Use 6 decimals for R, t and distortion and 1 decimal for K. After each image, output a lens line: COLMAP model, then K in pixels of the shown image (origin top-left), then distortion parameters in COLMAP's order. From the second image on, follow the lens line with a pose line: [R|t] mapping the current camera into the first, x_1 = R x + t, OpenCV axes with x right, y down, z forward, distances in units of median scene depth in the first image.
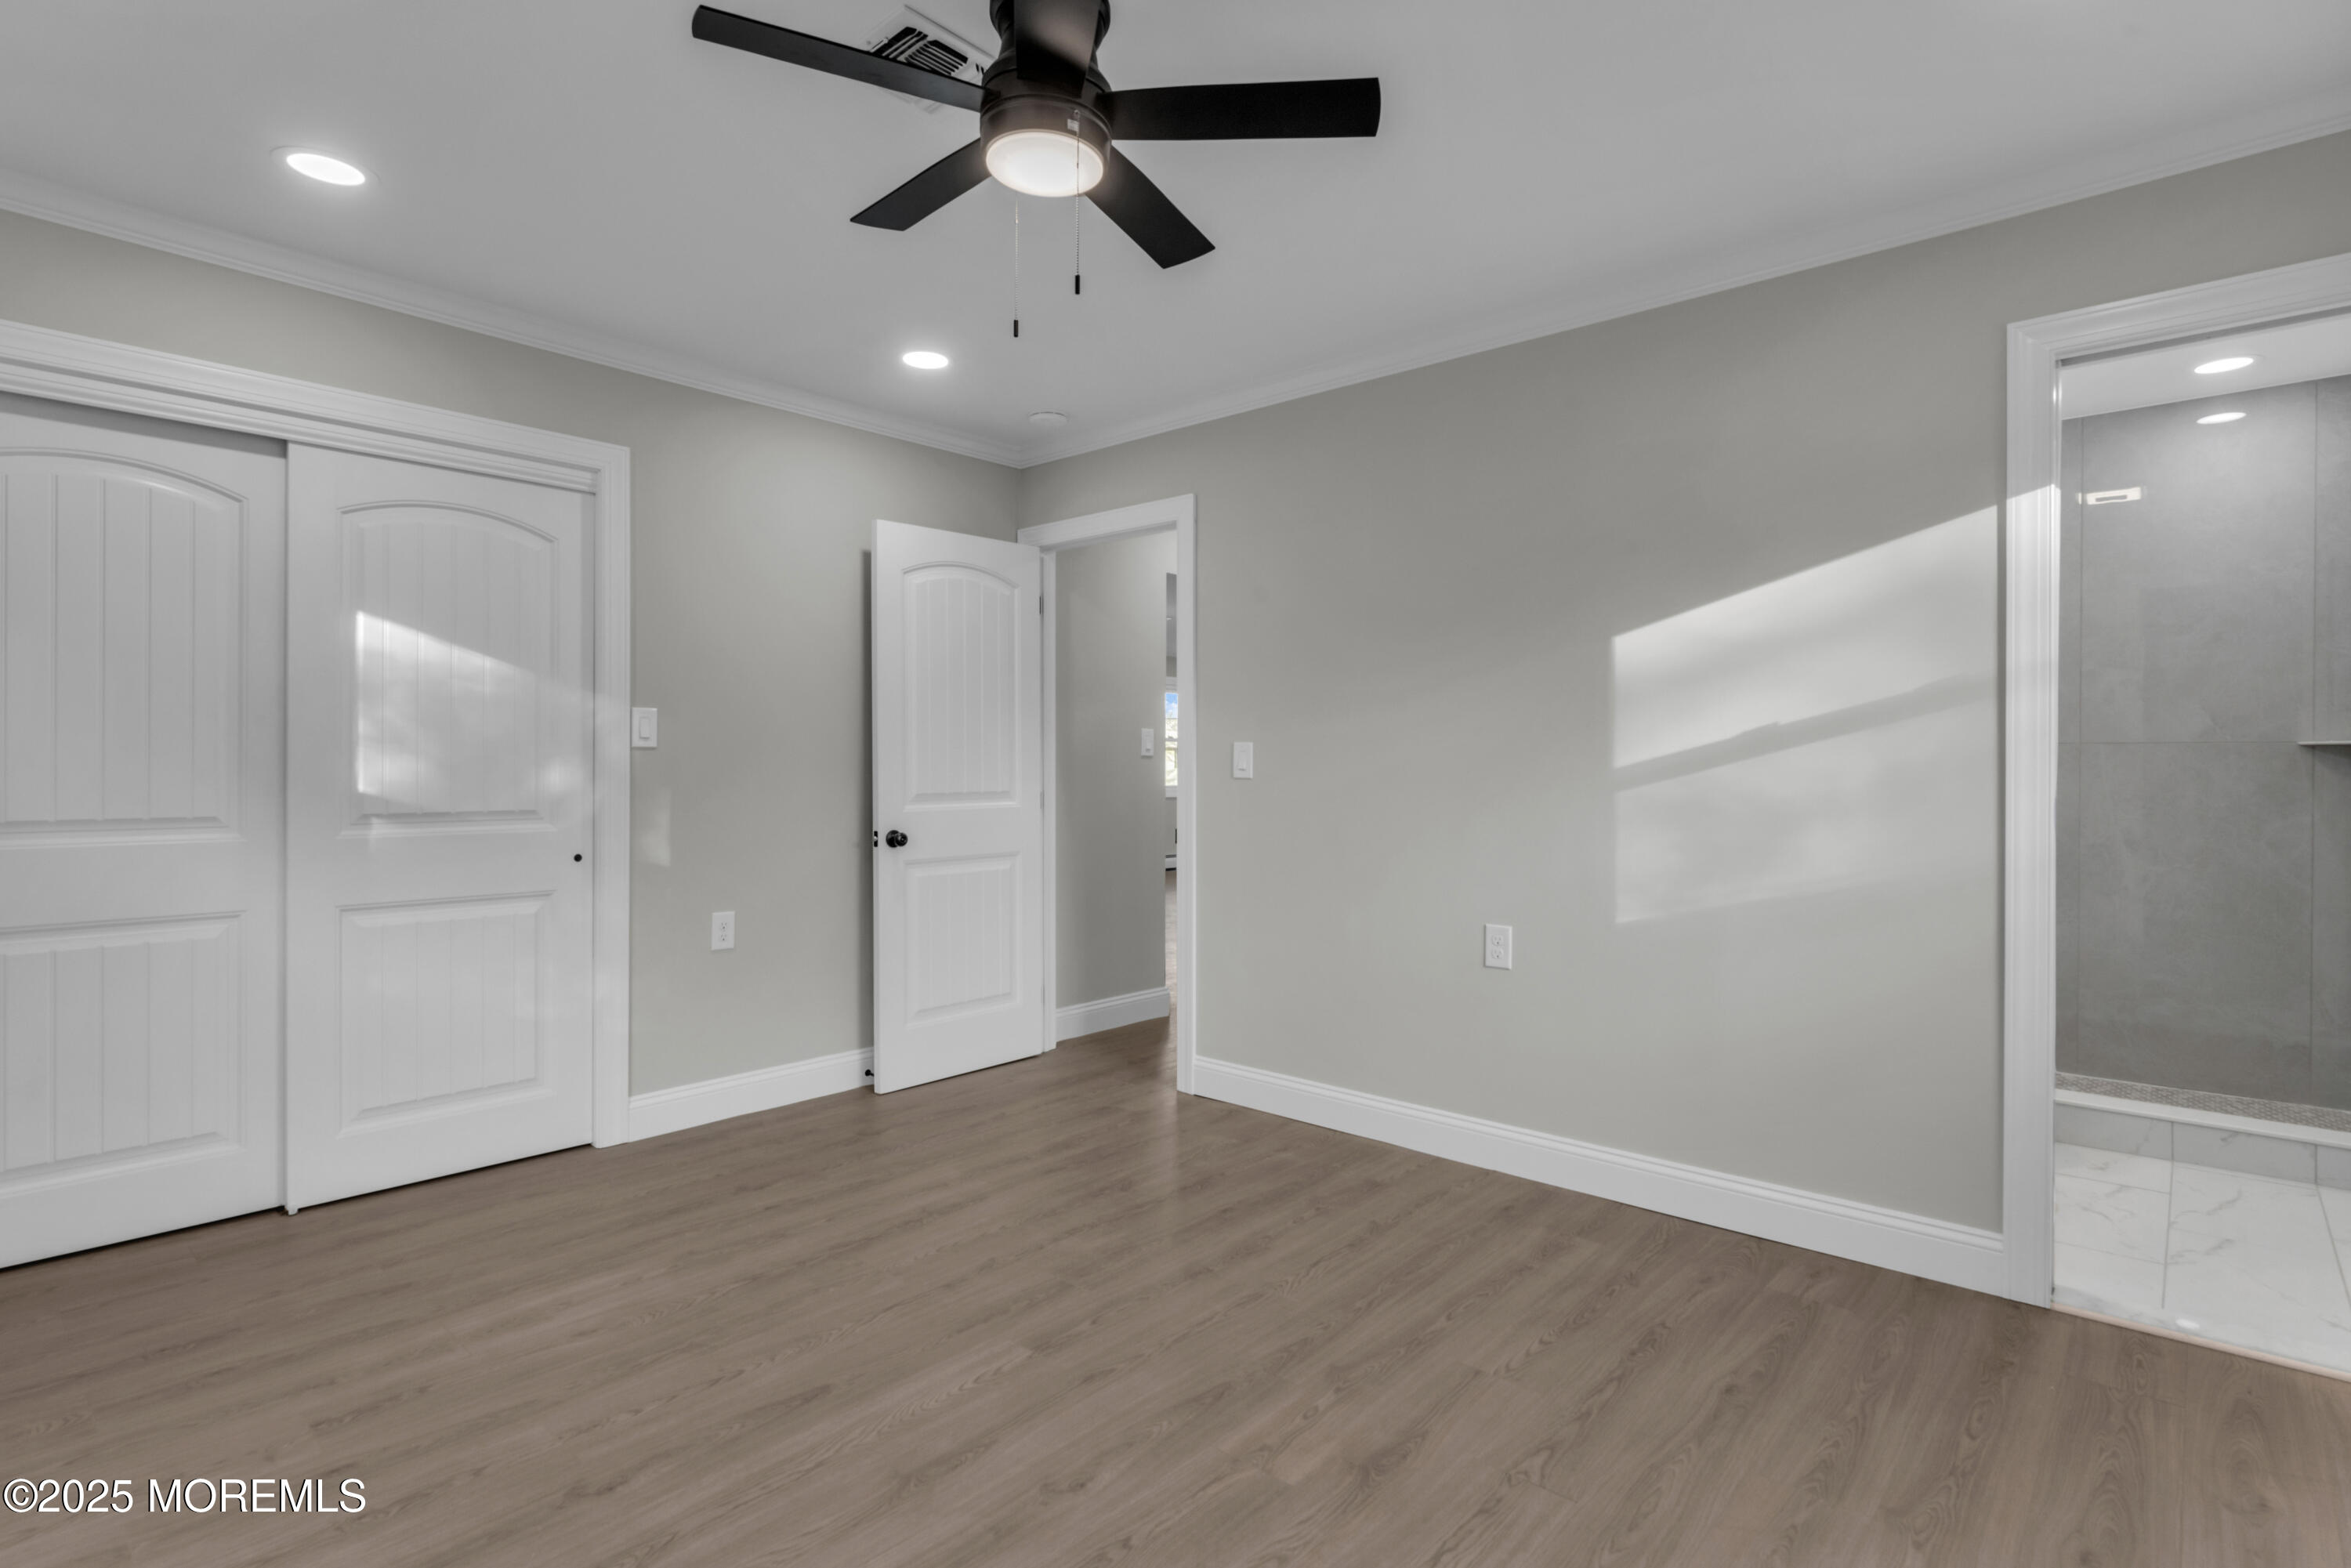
lens RADIAL K [[1127.2, 0, 1170.7], [0, 1127.2, 768.1], [0, 0, 1]] dist [-0.000573, -0.000651]
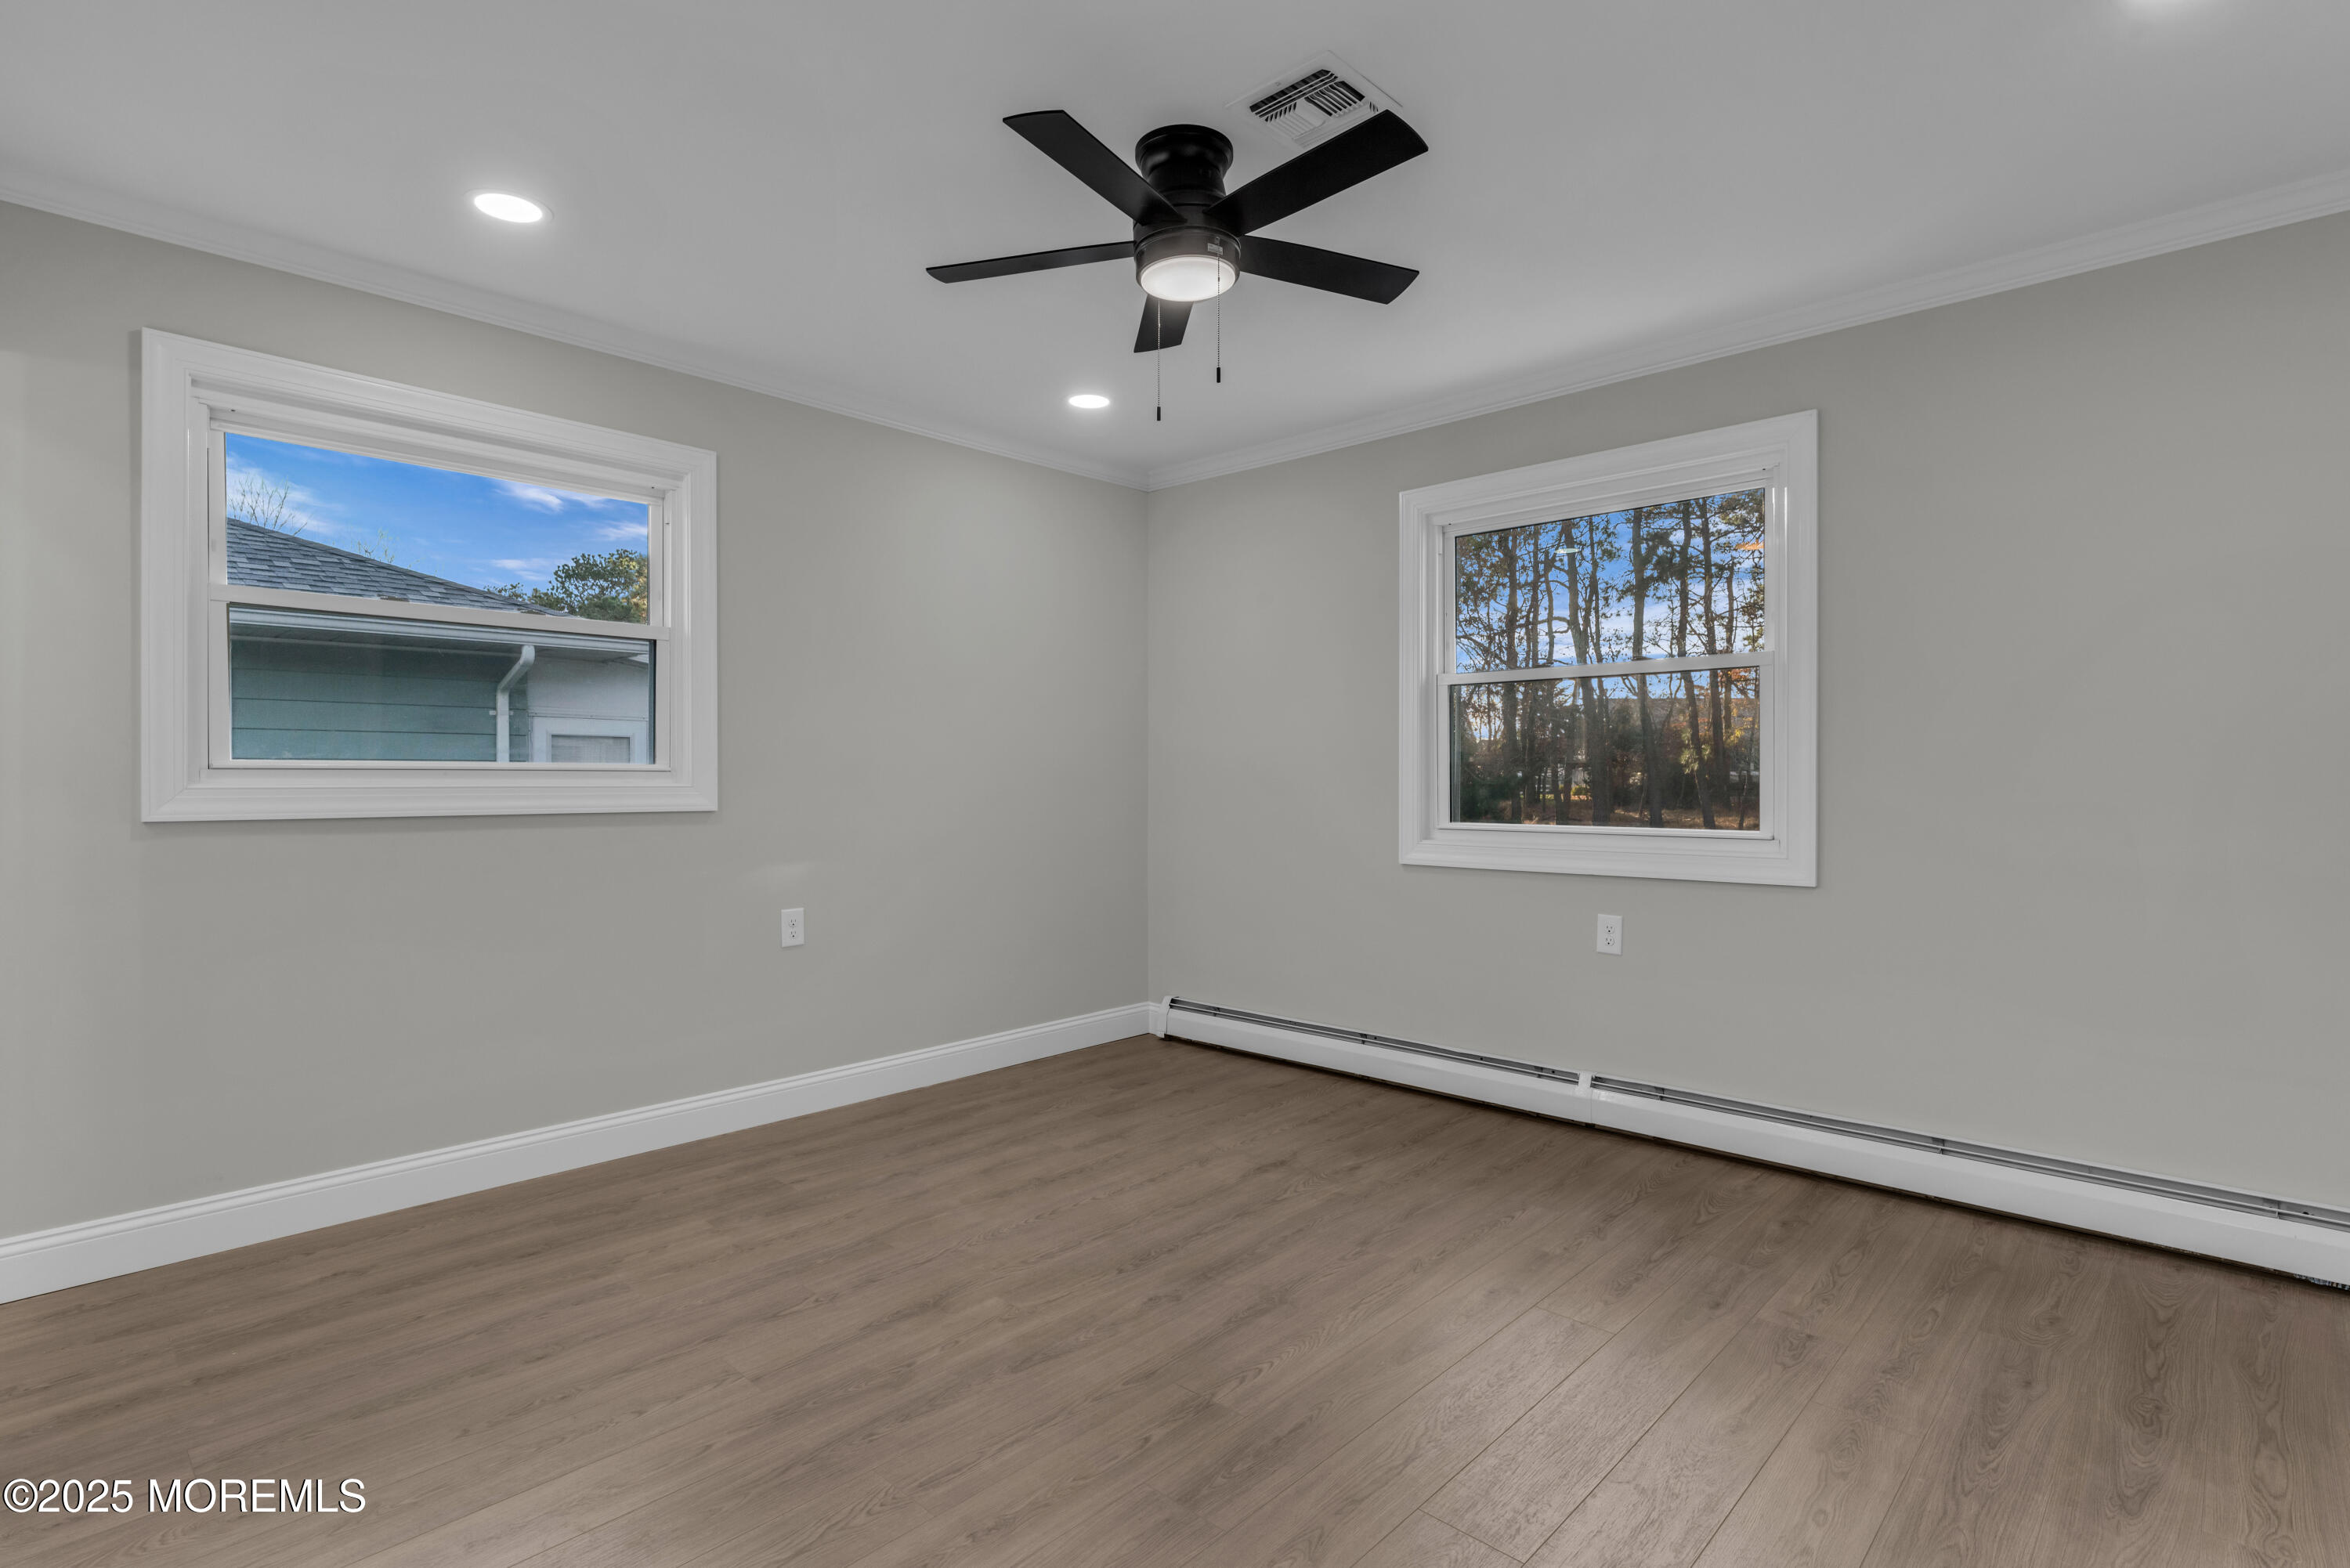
lens RADIAL K [[1126.7, 0, 1170.2], [0, 1126.7, 768.1], [0, 0, 1]] dist [-0.000573, -0.000651]
pose [[-0.999572, -0.004166, 0.028954, -0.121177], [-0.004266, 0.999985, -0.003370, 0.003191], [-0.028939, -0.003492, -0.999575, 2.062608]]
